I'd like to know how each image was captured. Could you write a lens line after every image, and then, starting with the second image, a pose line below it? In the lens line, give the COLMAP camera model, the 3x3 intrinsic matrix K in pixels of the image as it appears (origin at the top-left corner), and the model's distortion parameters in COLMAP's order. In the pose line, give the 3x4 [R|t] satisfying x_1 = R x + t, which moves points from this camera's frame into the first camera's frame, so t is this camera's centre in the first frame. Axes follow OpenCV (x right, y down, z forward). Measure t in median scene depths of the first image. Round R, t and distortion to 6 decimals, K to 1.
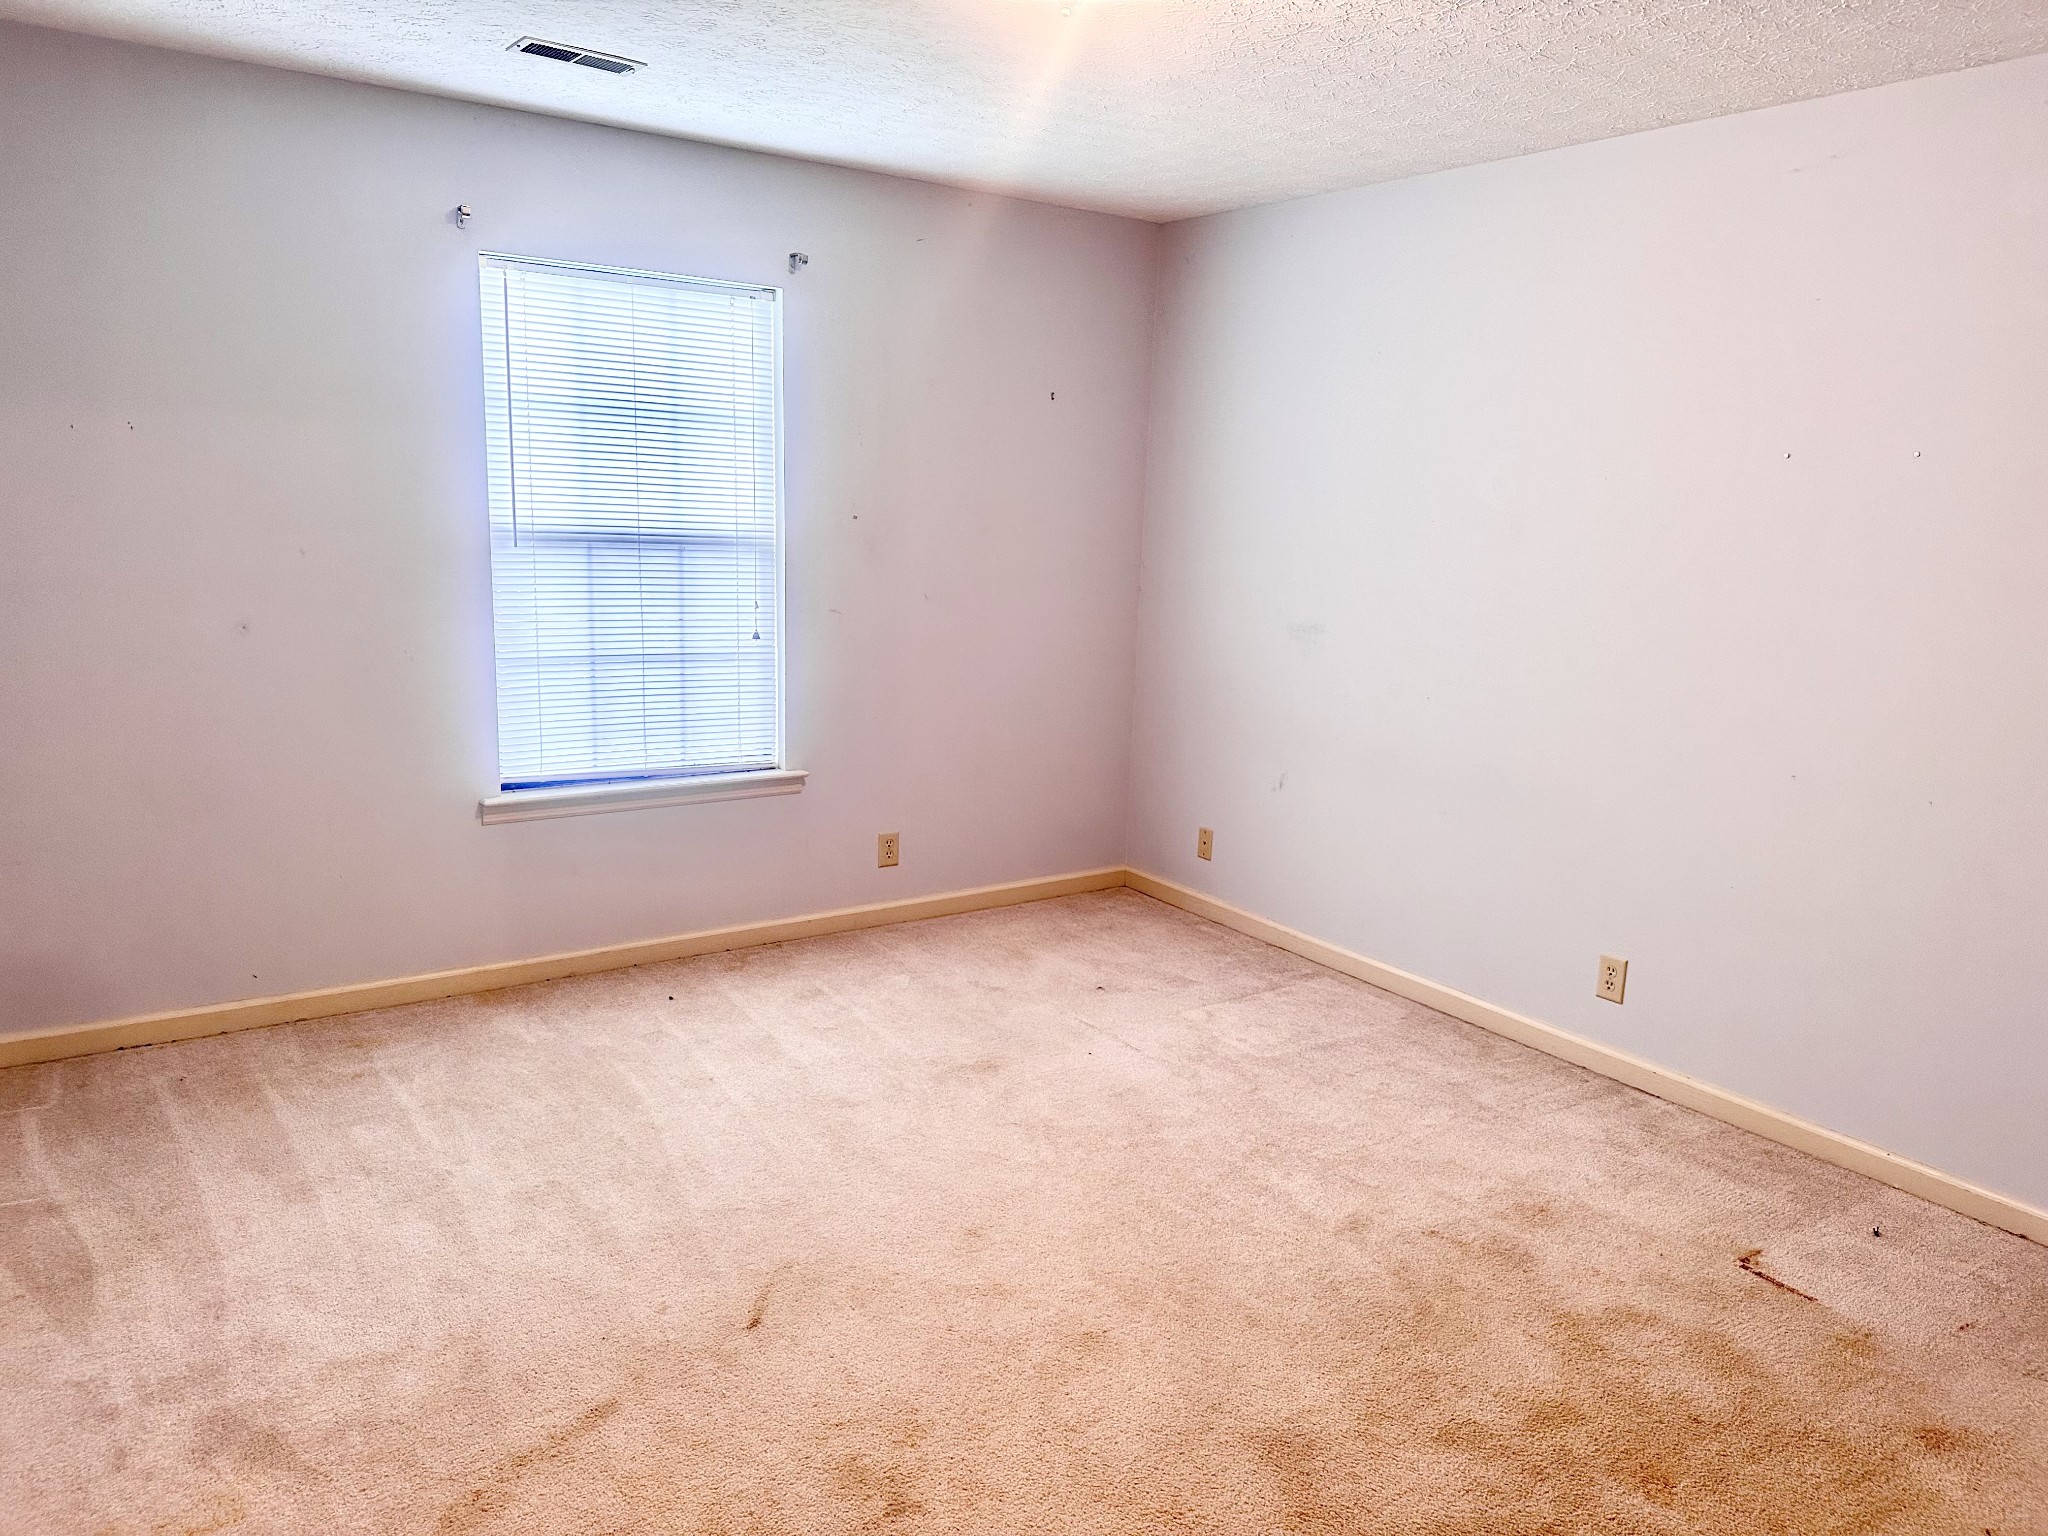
lens RADIAL K [[1454.5, 0, 1024.0], [0, 1454.5, 768.0], [0, 0, 1]] dist [0.136335, -0.189853]
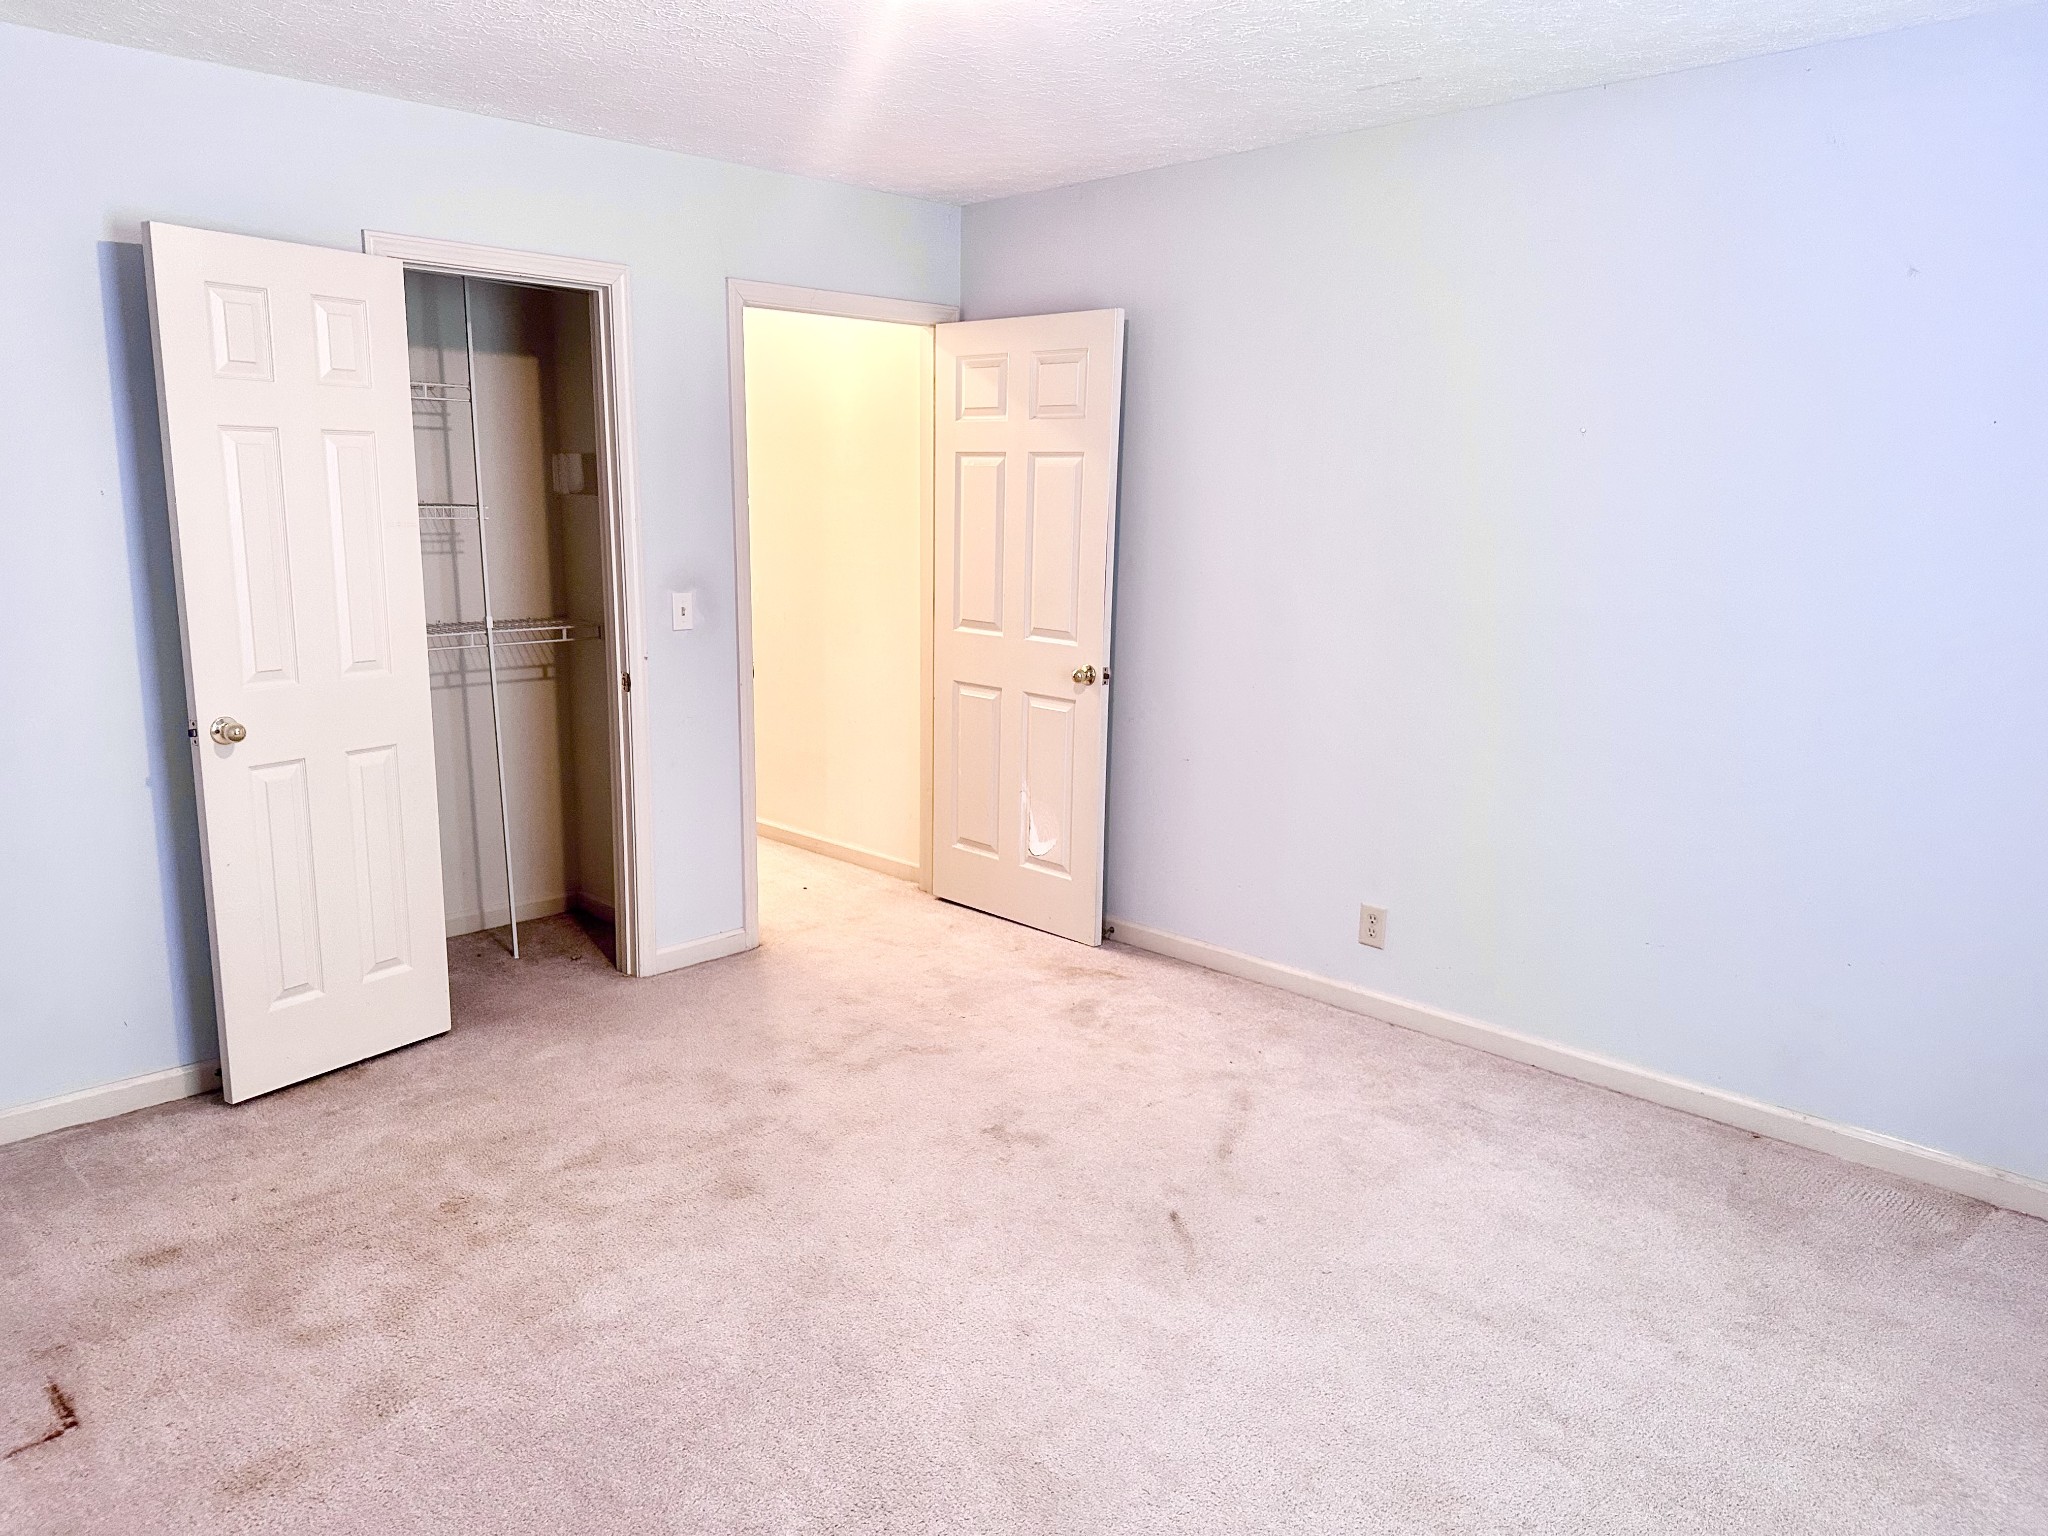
lens RADIAL K [[1454.5, 0, 1024.0], [0, 1454.5, 768.0], [0, 0, 1]] dist [0.136335, -0.189853]
pose [[-0.981093, -0.012134, -0.193154, 0.157136], [-0.083674, 0.926527, 0.366805, -0.351704], [0.174511, 0.376032, -0.910025, 1.822952]]
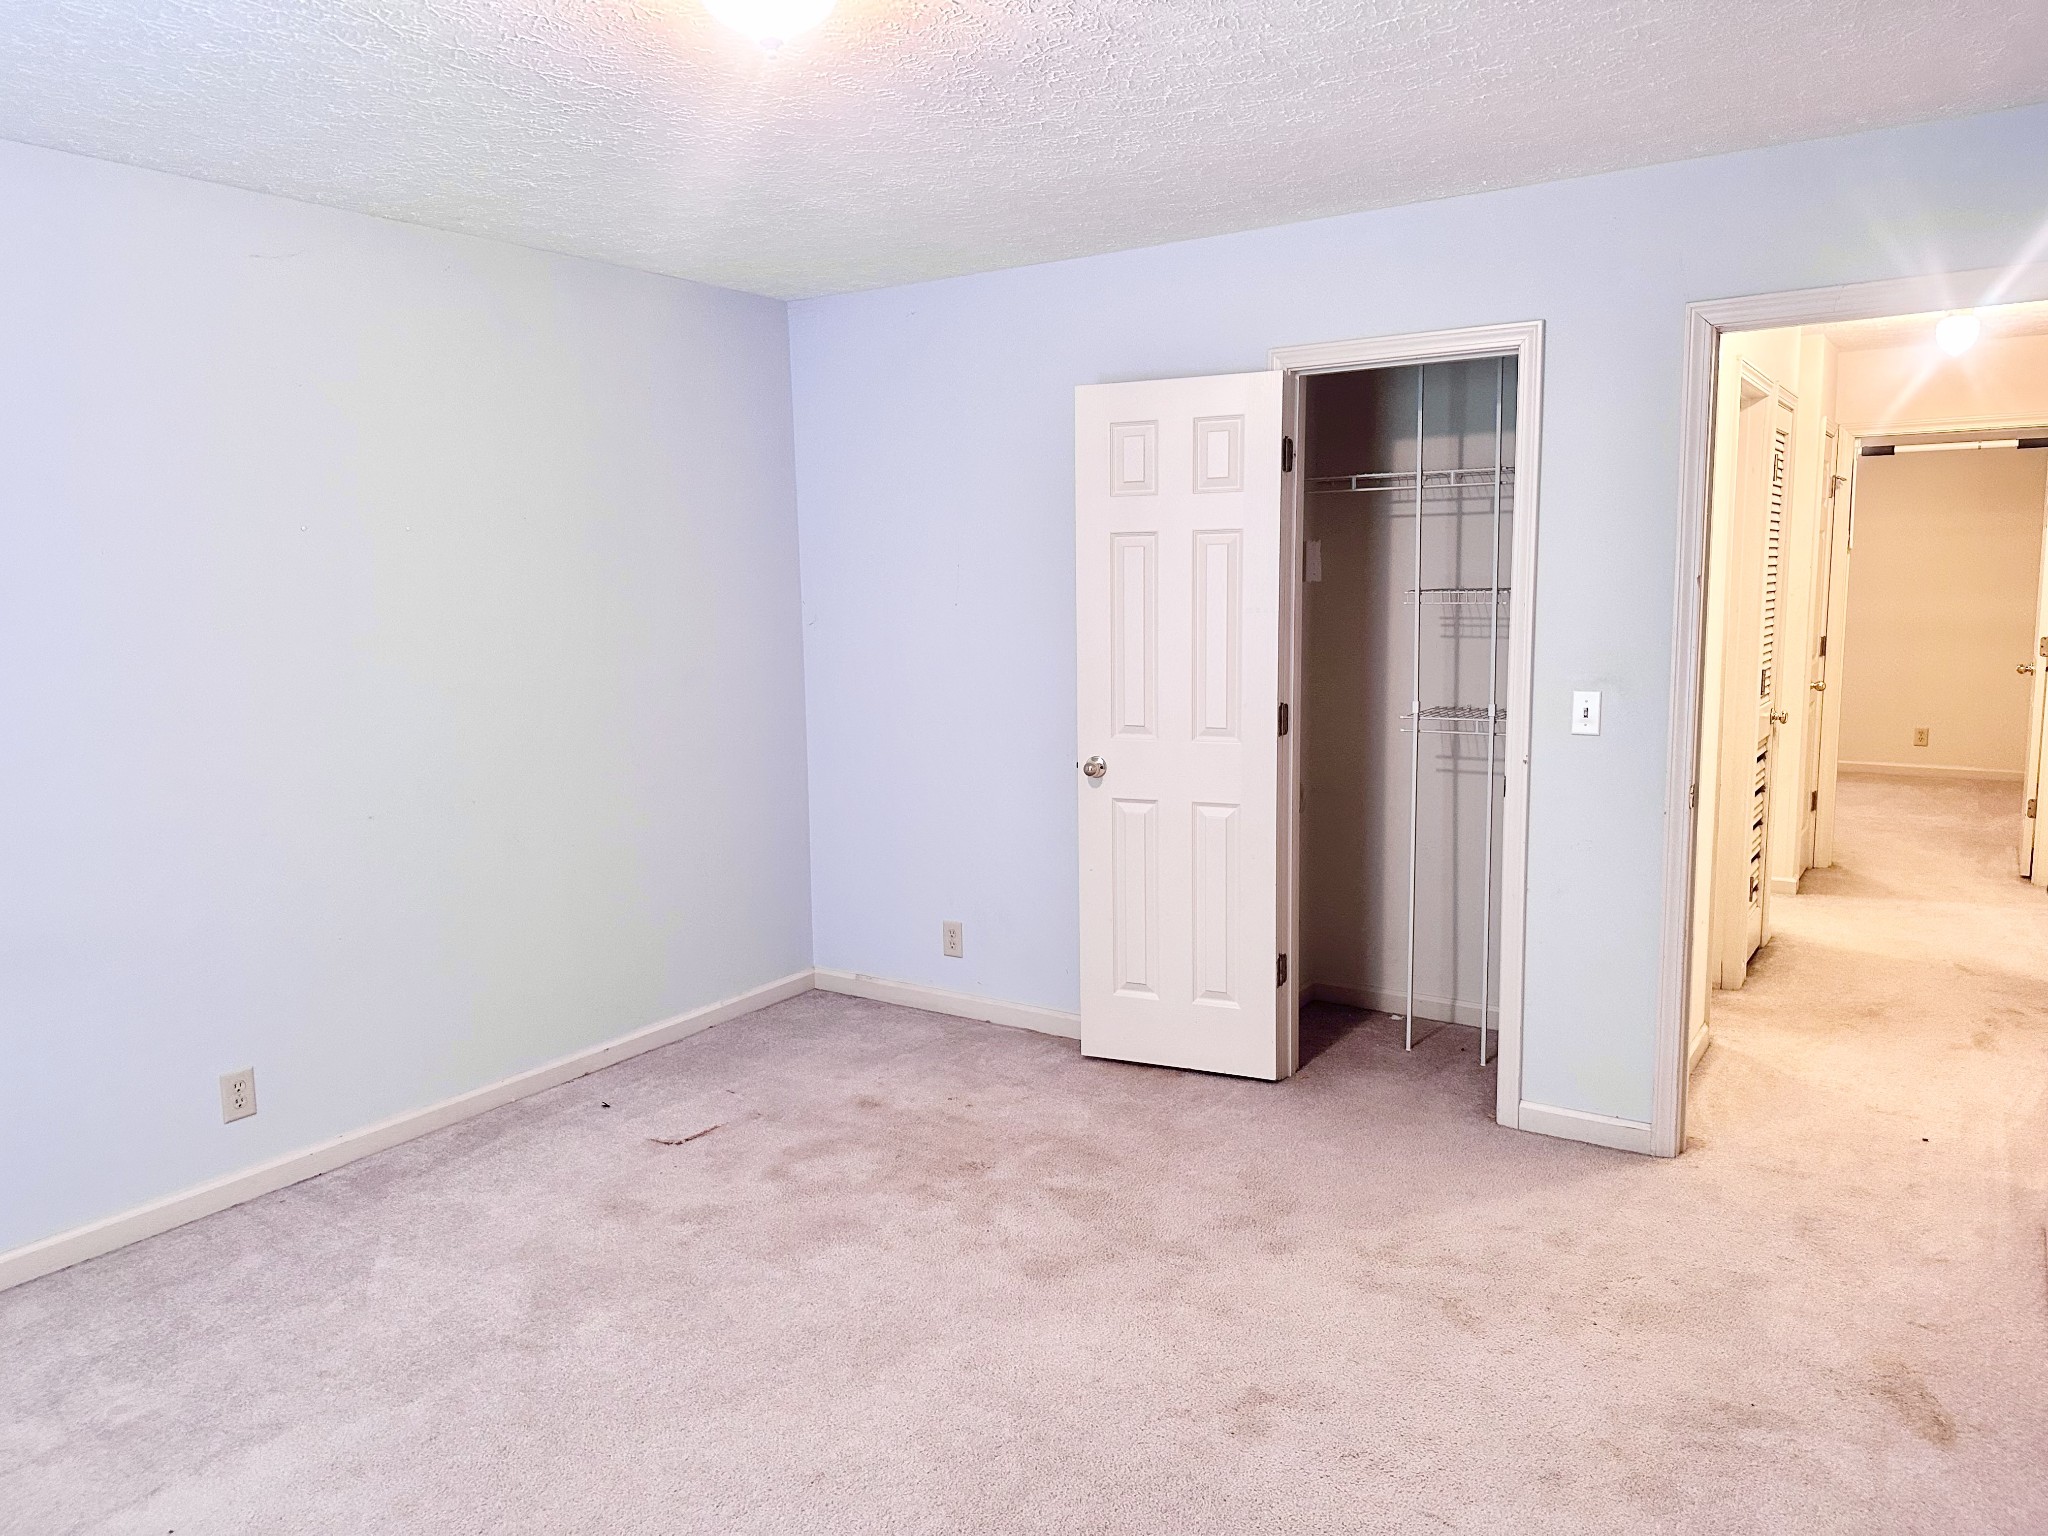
lens RADIAL K [[1454.5, 0, 1024.0], [0, 1454.5, 768.0], [0, 0, 1]] dist [0.136335, -0.189853]
pose [[-0.366800, -0.158126, 0.916763, -0.832220], [0.181174, 0.954439, 0.237113, -0.253621], [-0.912487, 0.253067, -0.321440, 1.143396]]
